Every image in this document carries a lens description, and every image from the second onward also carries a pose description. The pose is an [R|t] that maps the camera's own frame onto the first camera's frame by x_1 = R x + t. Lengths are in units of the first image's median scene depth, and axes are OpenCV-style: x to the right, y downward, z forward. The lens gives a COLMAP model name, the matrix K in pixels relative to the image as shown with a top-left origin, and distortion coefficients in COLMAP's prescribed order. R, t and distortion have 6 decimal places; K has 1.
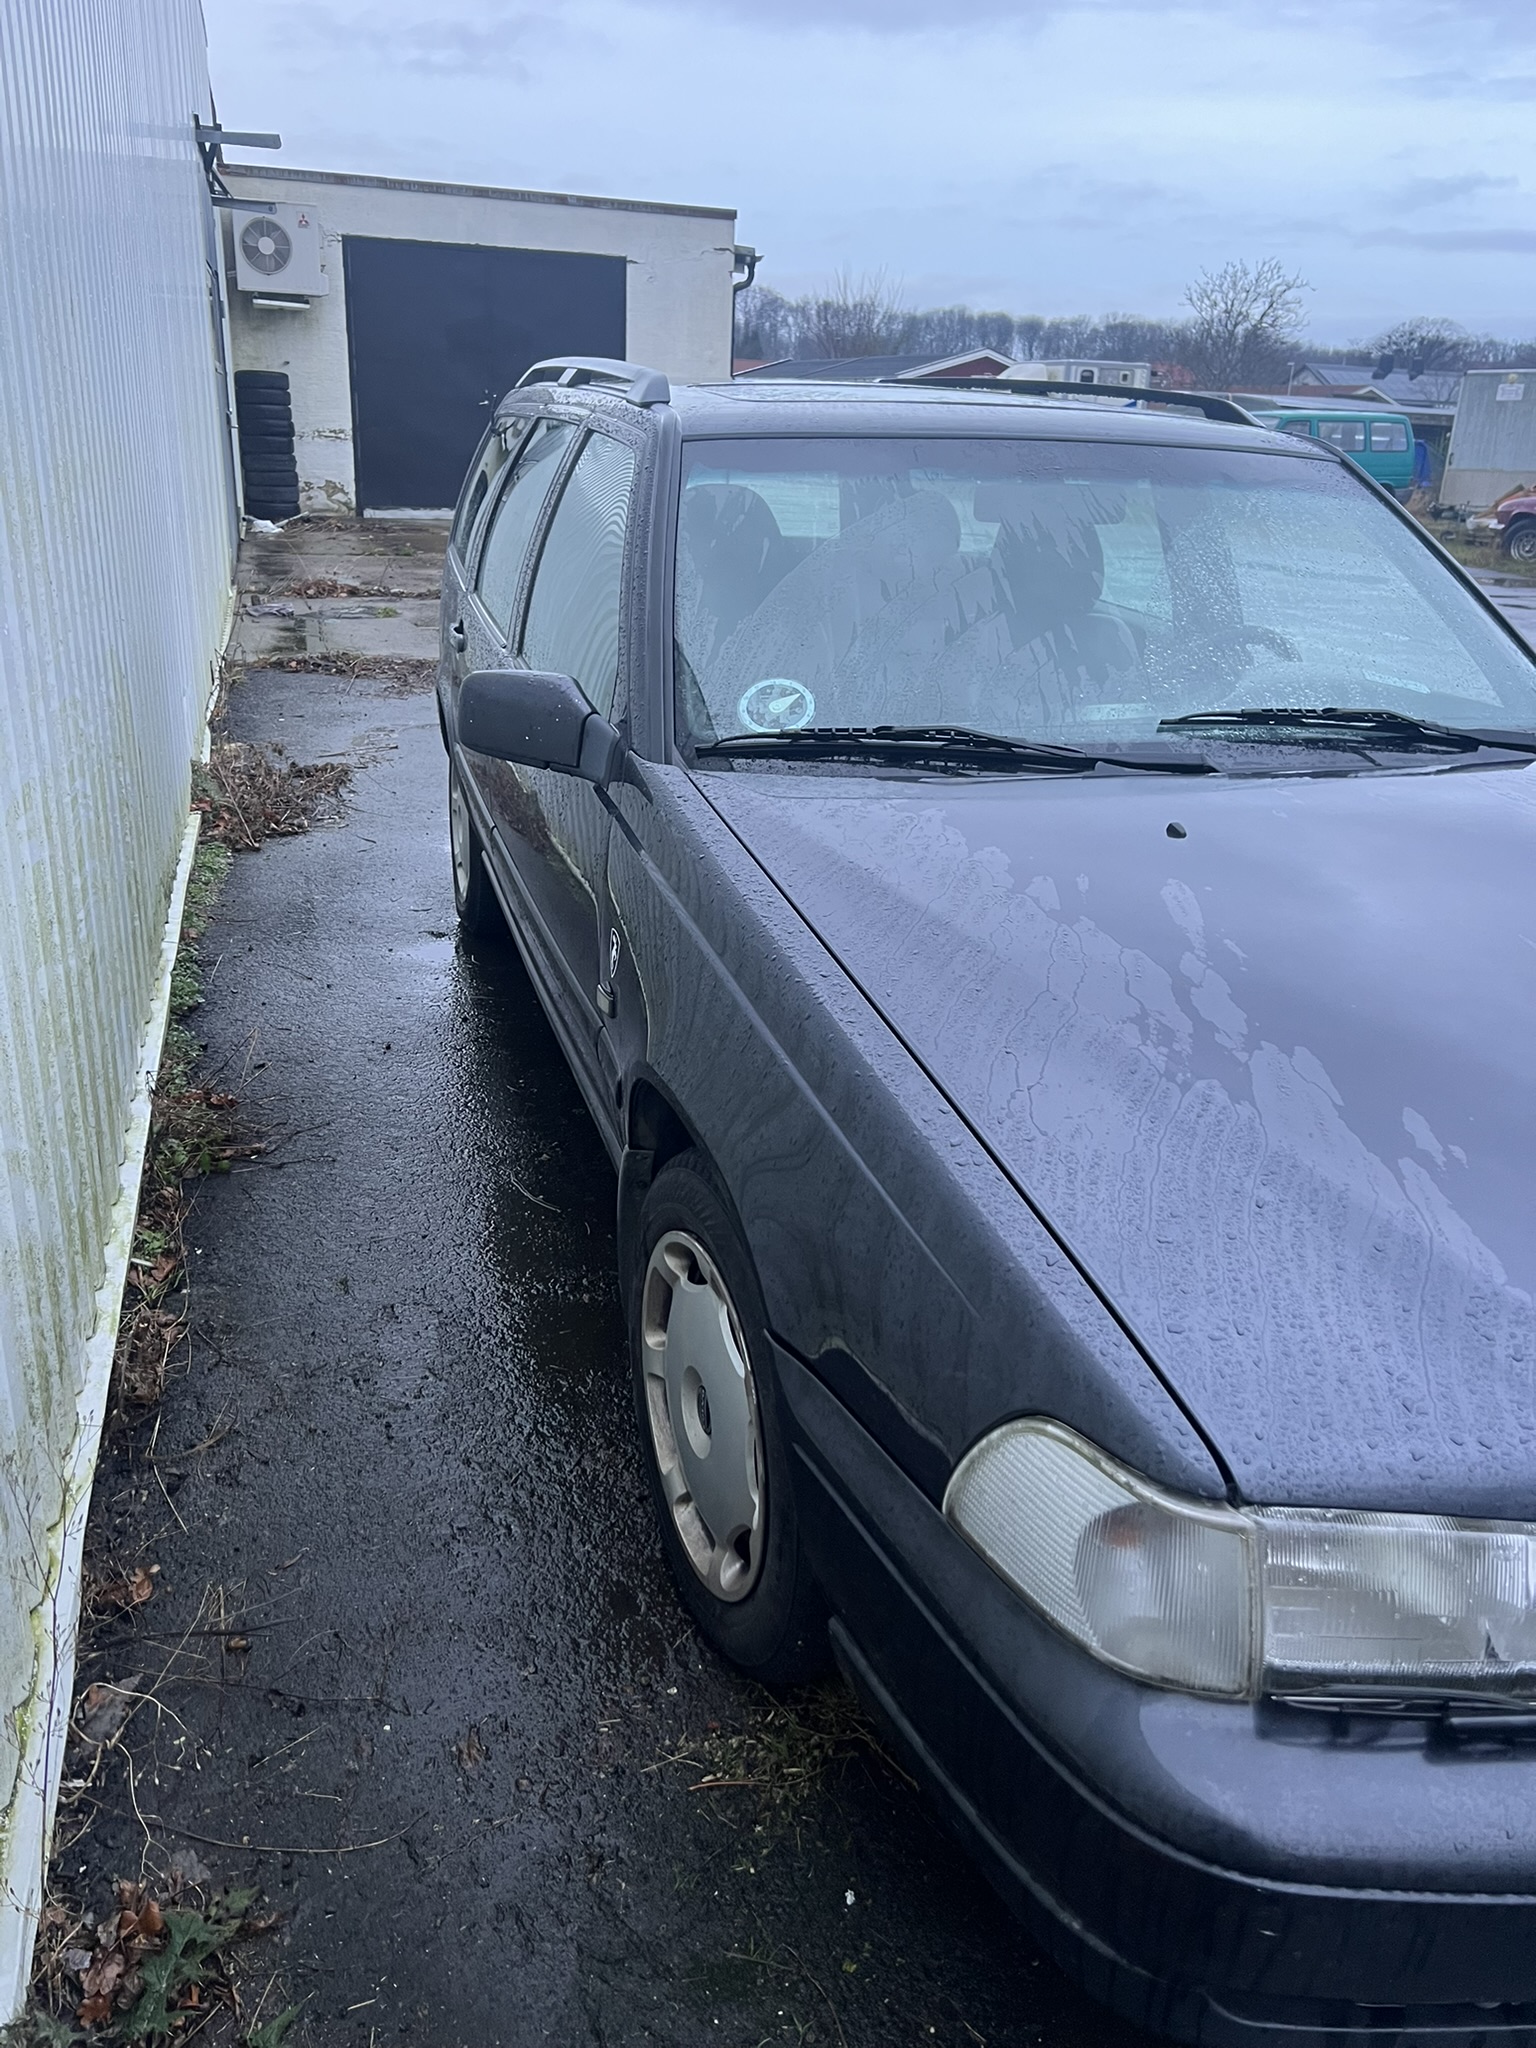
lens RADIAL K [[1529.7, 0, 775.4], [0, 1529.7, 1031.8], [0, 0, 1]] dist [0.041596, -0.045051]
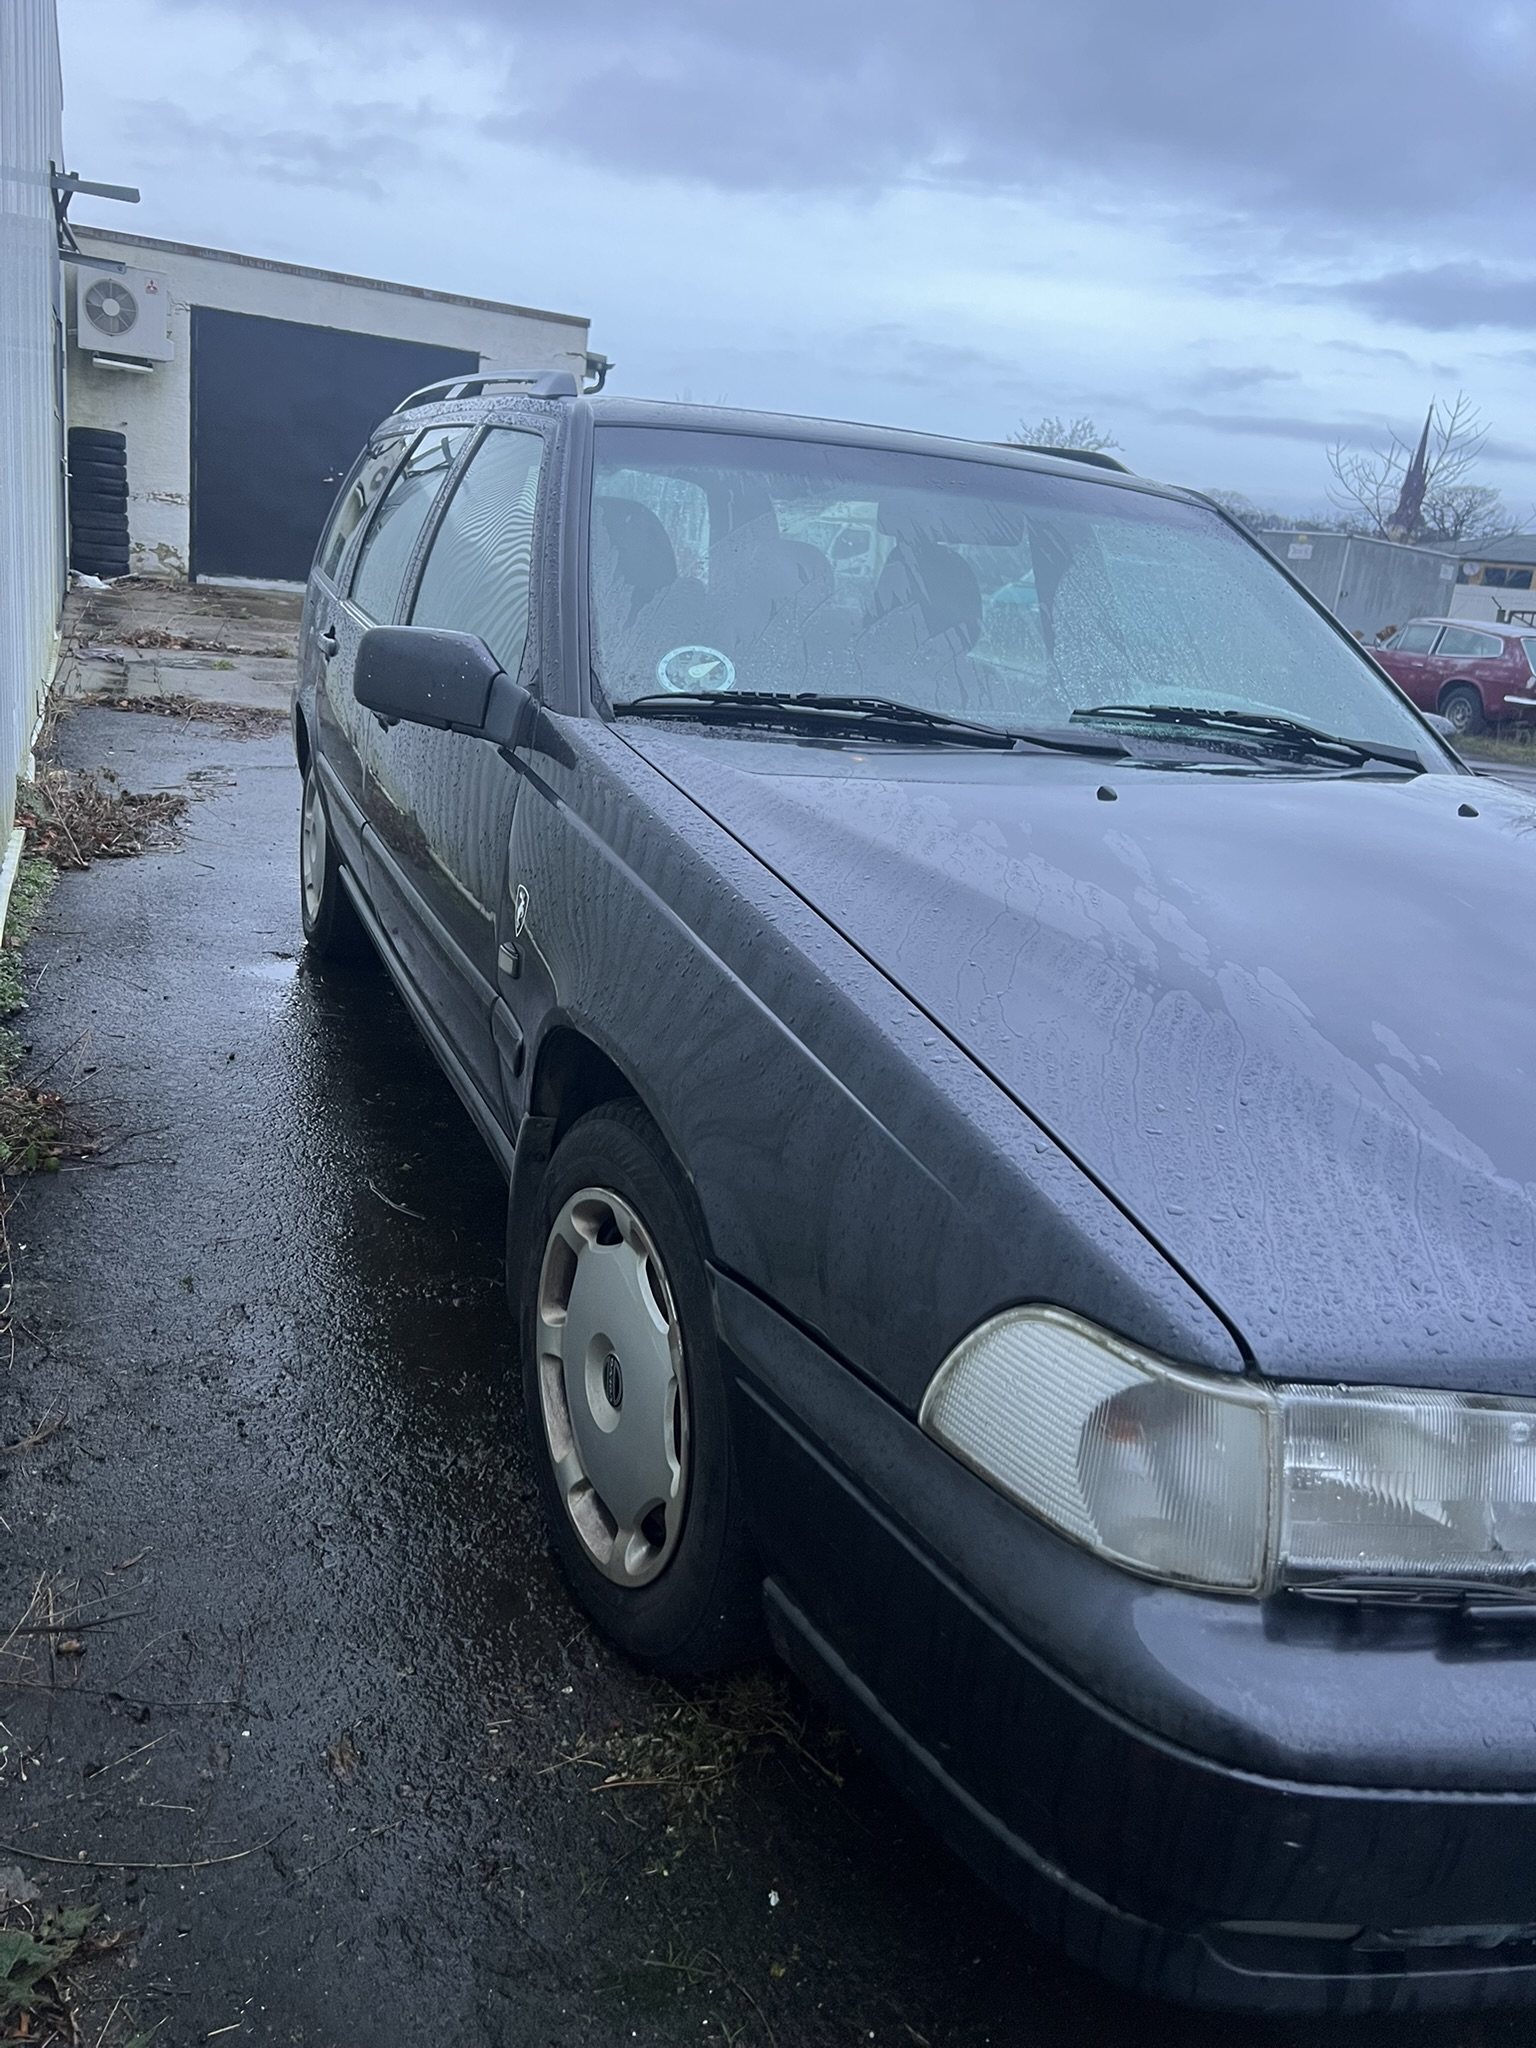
lens RADIAL K [[1525.0, 0, 768.0], [0, 1525.0, 1024.0], [0, 0, 1]] dist [0.045094, -0.051275]
pose [[0.992121, 0.036088, 0.119970, -0.072669], [-0.025924, 0.996024, -0.085227, 0.109156], [-0.122568, 0.081445, 0.989113, 0.052193]]
